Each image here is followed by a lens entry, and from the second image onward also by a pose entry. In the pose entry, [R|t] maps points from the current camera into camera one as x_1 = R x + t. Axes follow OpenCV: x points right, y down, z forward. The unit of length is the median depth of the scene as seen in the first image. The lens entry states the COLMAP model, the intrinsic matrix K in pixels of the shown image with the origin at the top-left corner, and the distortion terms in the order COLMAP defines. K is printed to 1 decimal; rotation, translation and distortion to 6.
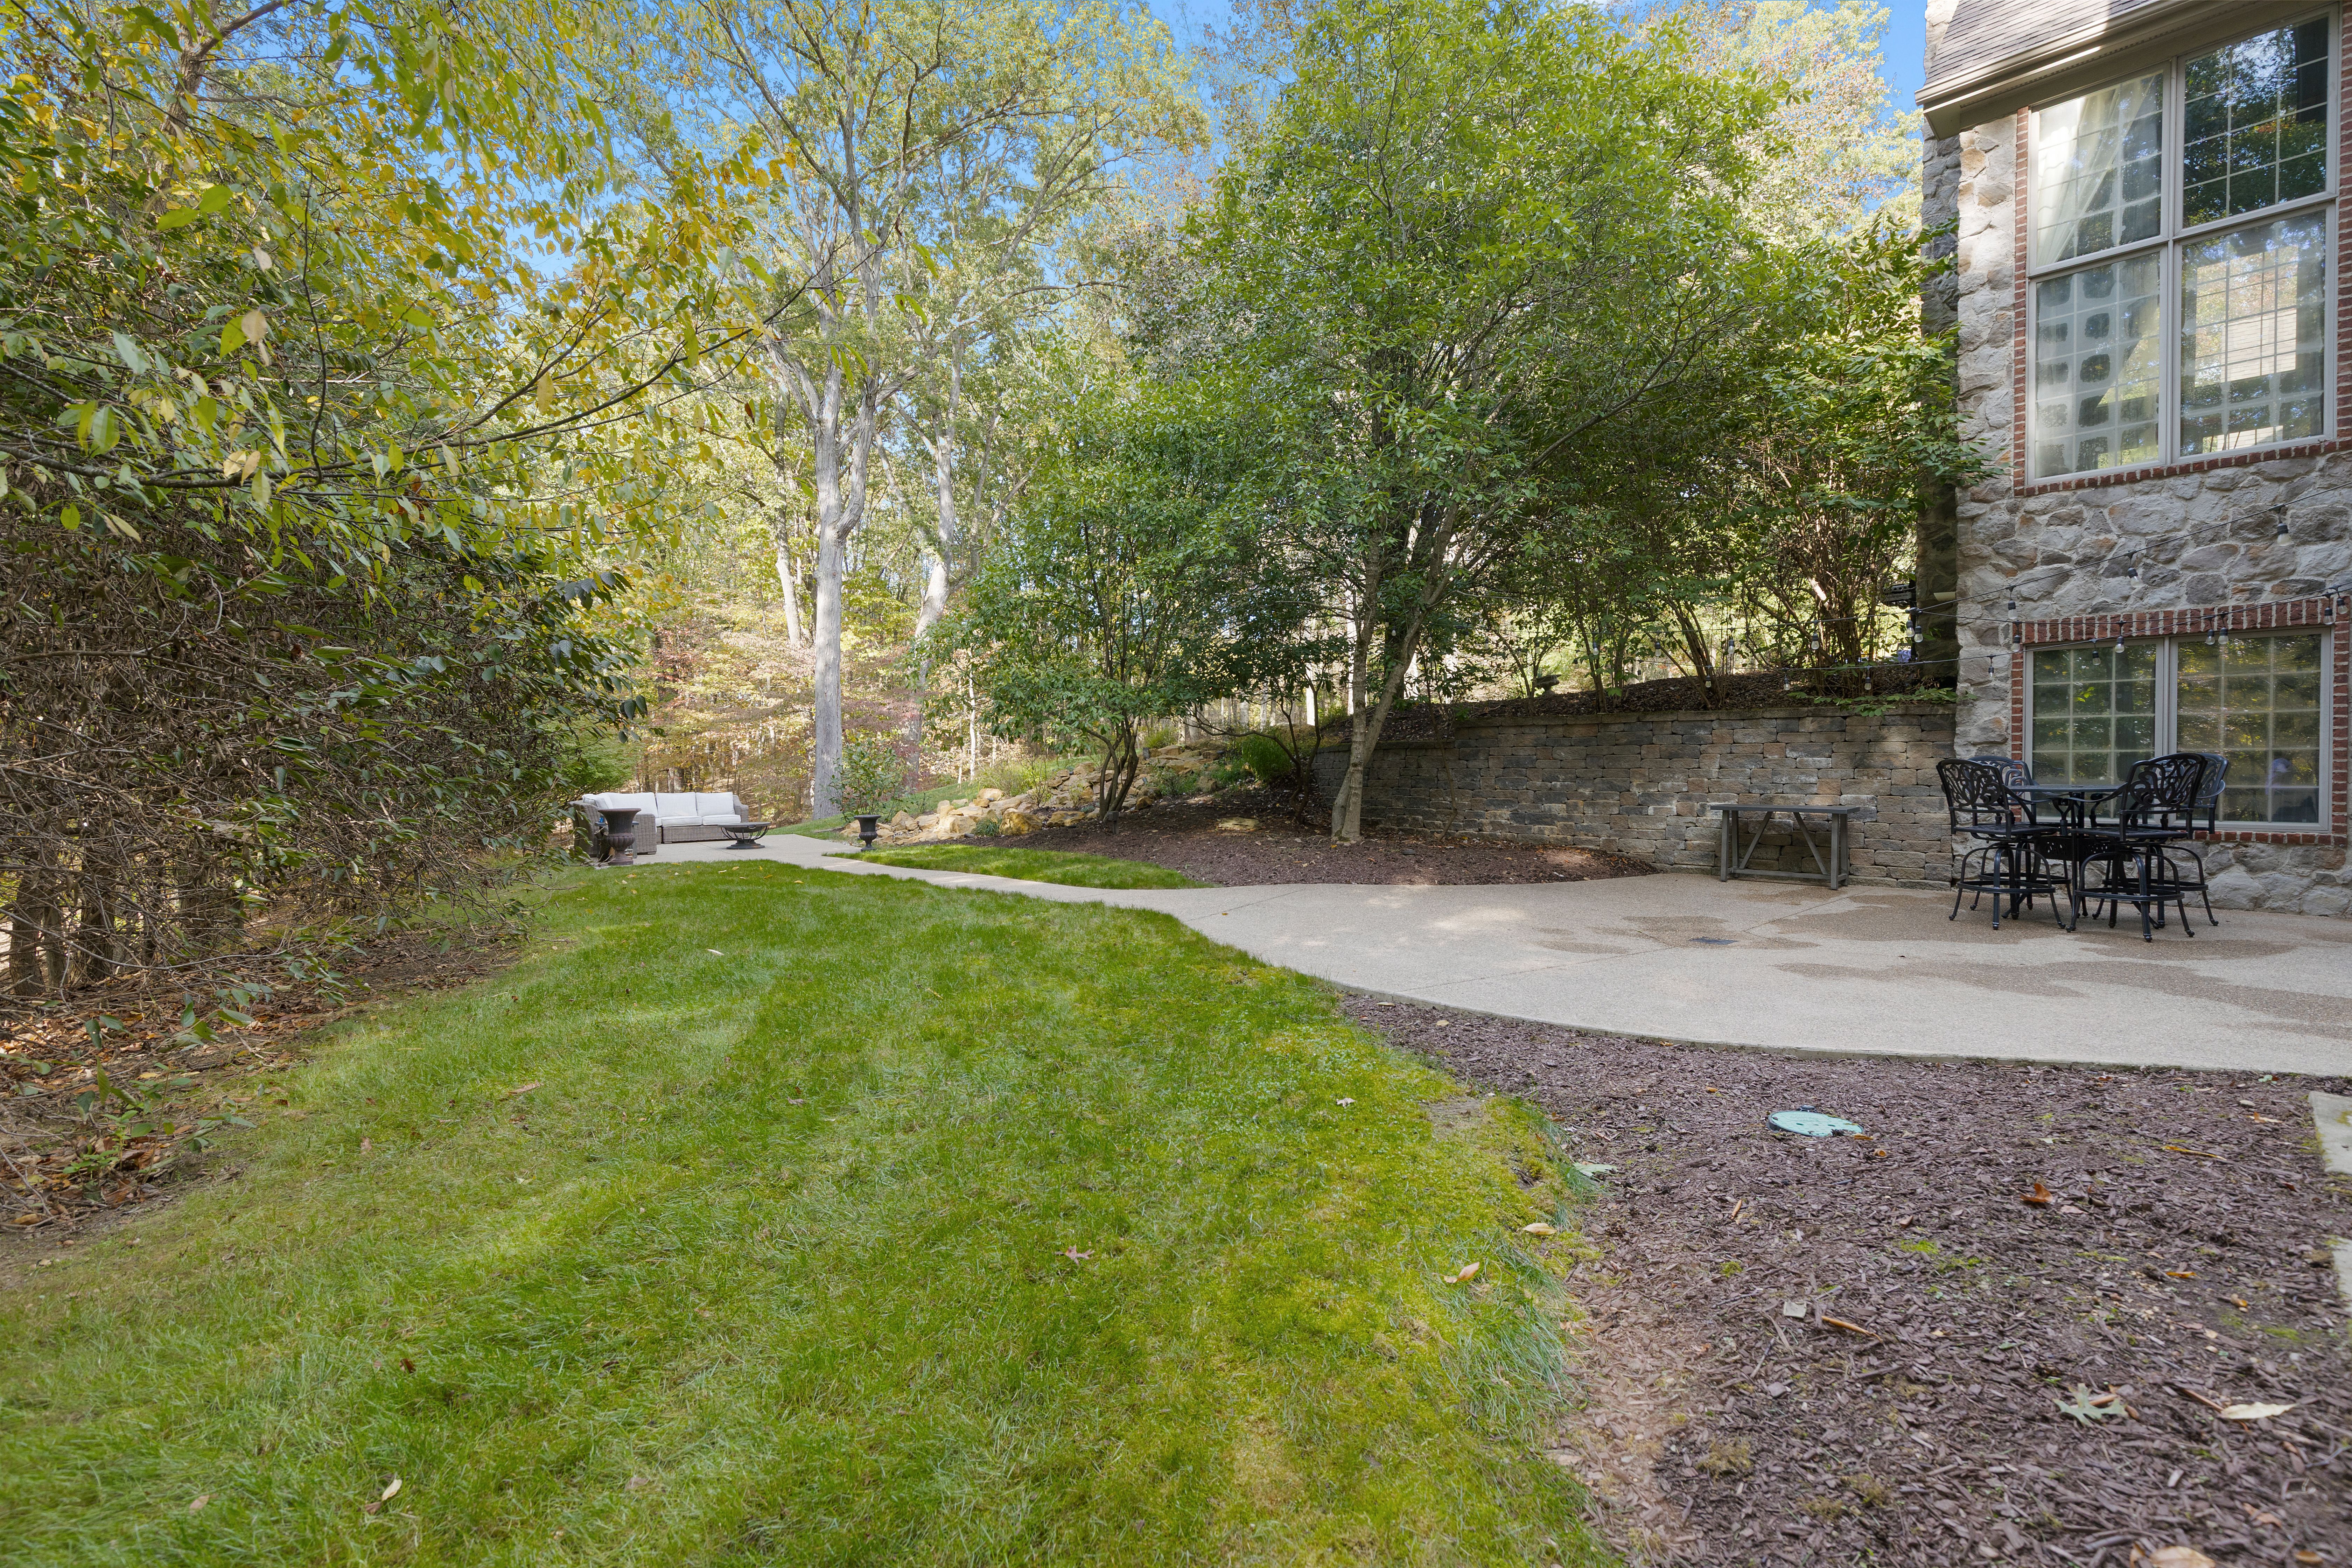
lens RADIAL K [[1081.0, 0, 1187.8], [0, 1081.0, 786.7], [0, 0, 1]] dist [0.002787, 0.000113]
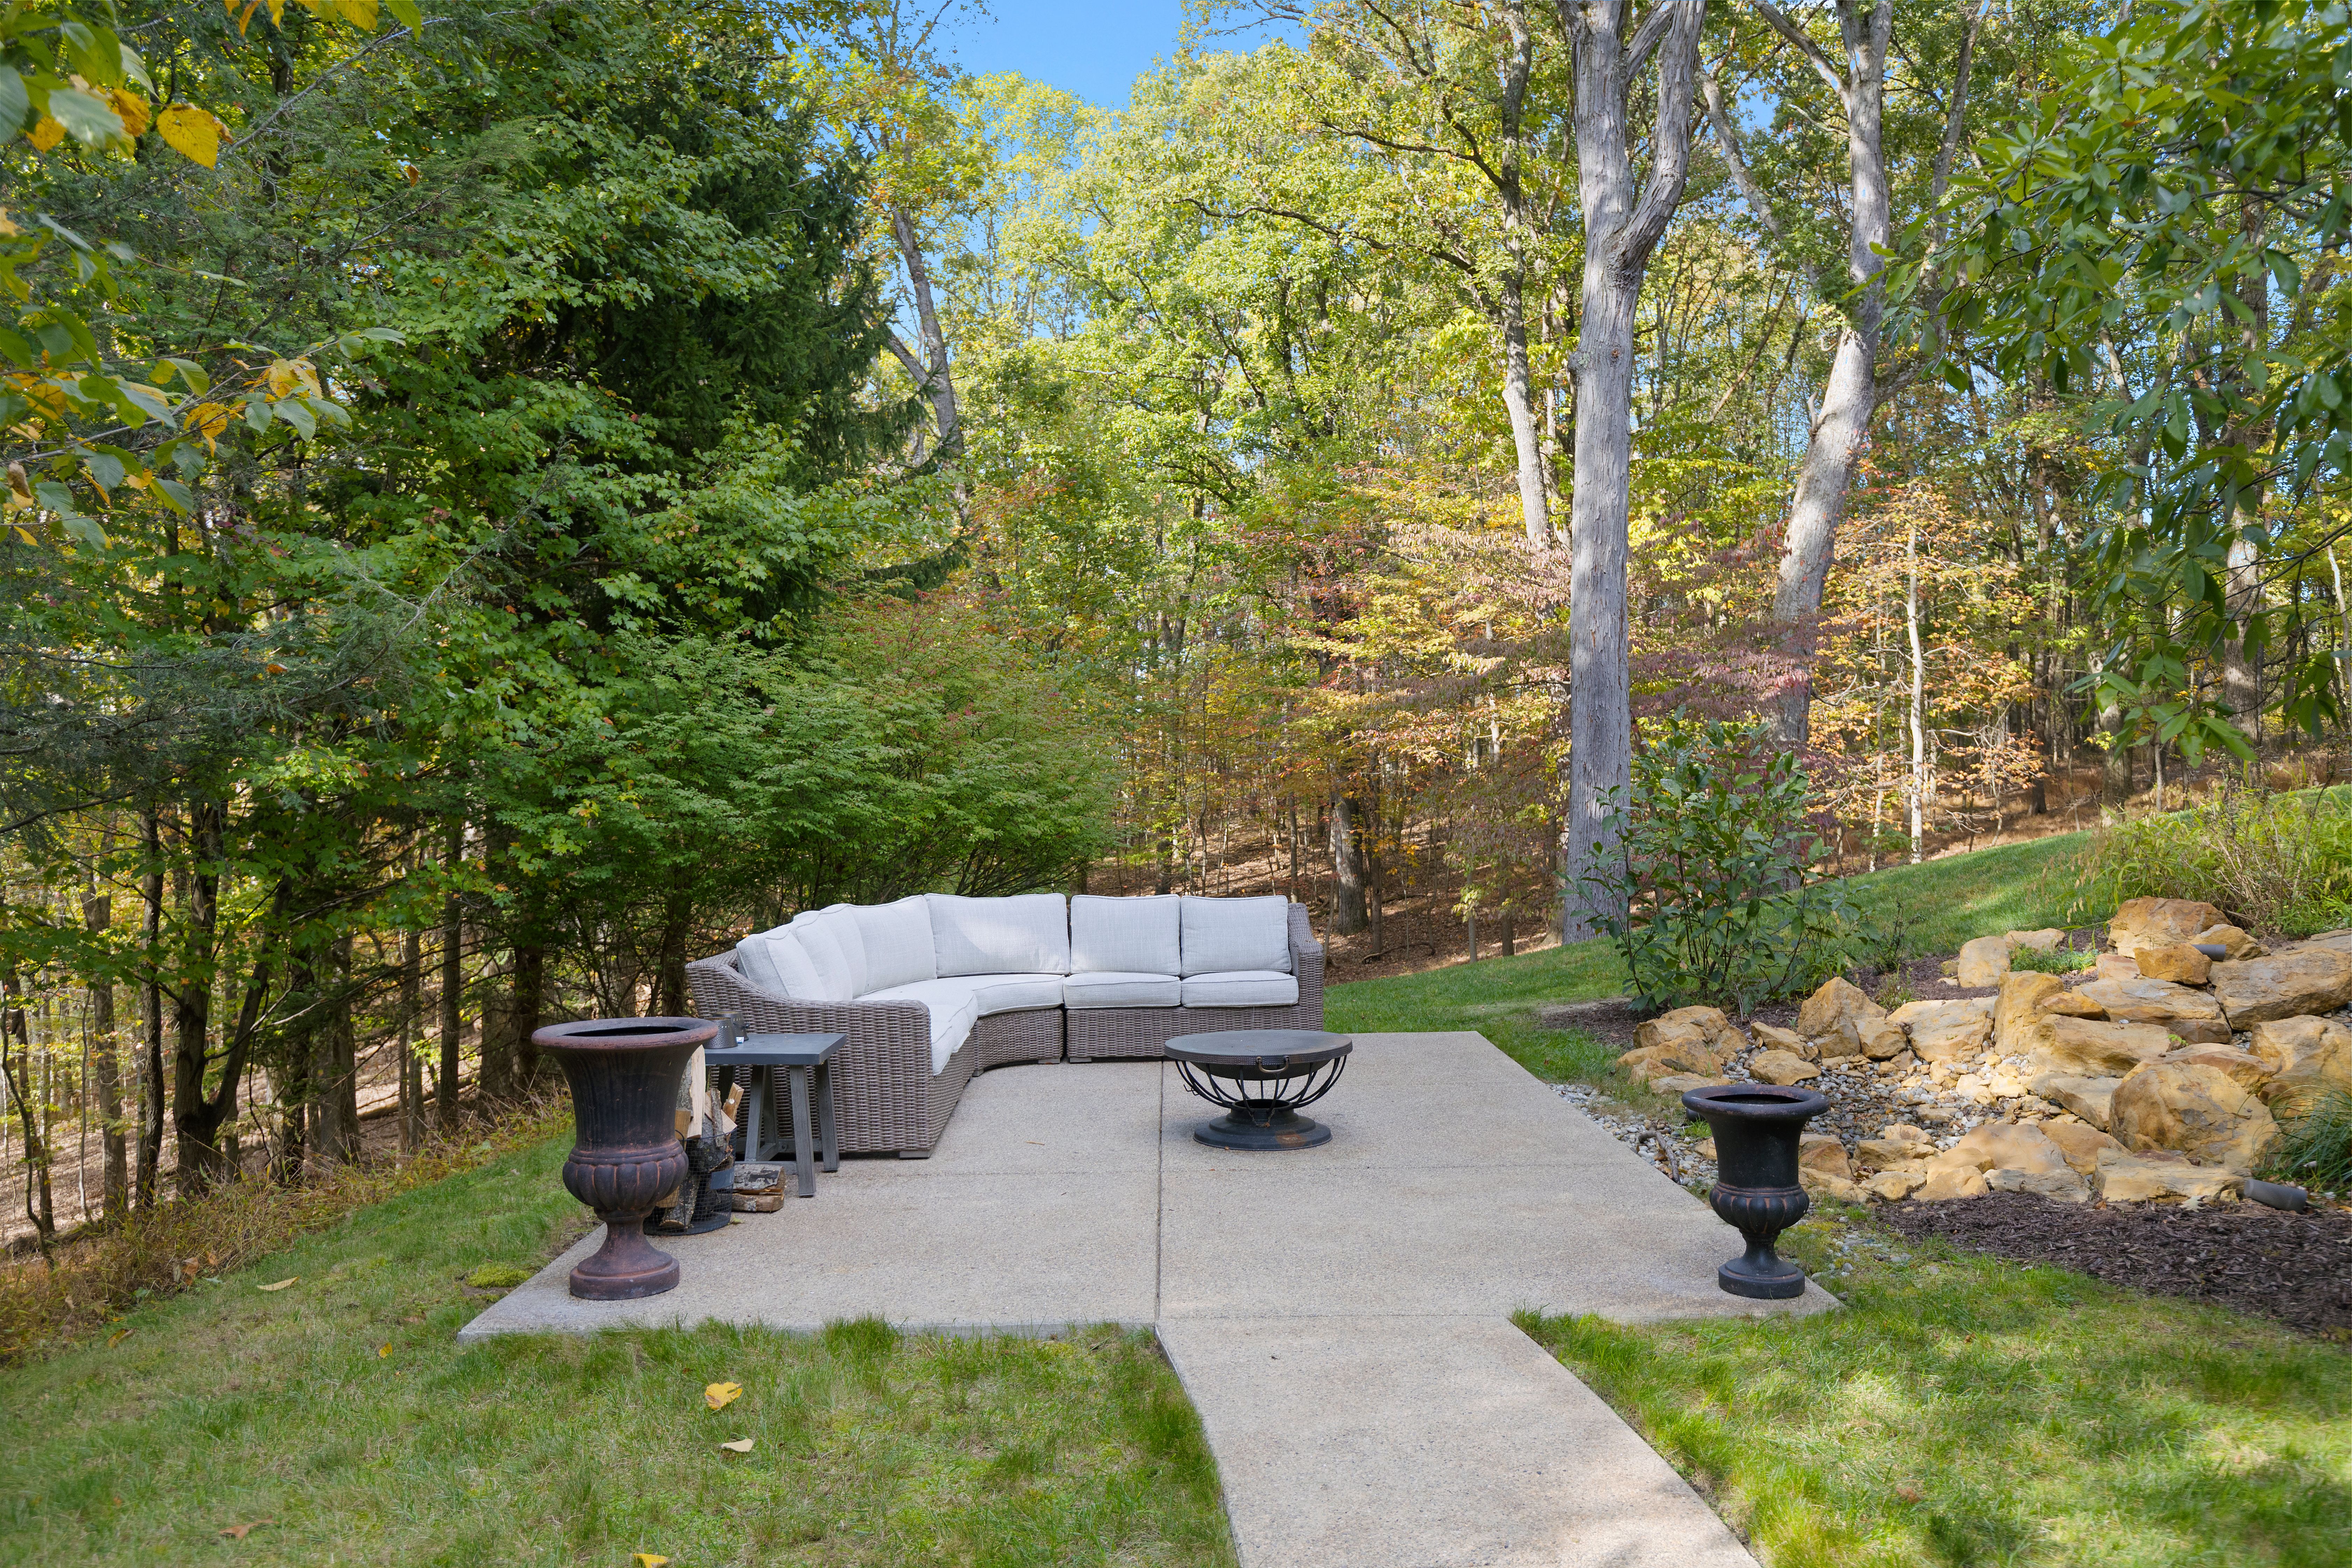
lens RADIAL K [[1715.8, 0, 1181.0], [0, 1715.8, 793.4], [0, 0, 1]] dist [-0.000682, -0.000212]
pose [[0.845859, 0.003944, -0.533391, -0.084153], [-0.012351, 0.999849, -0.012193, -0.008756], [0.533263, 0.016901, 0.845781, 0.261104]]
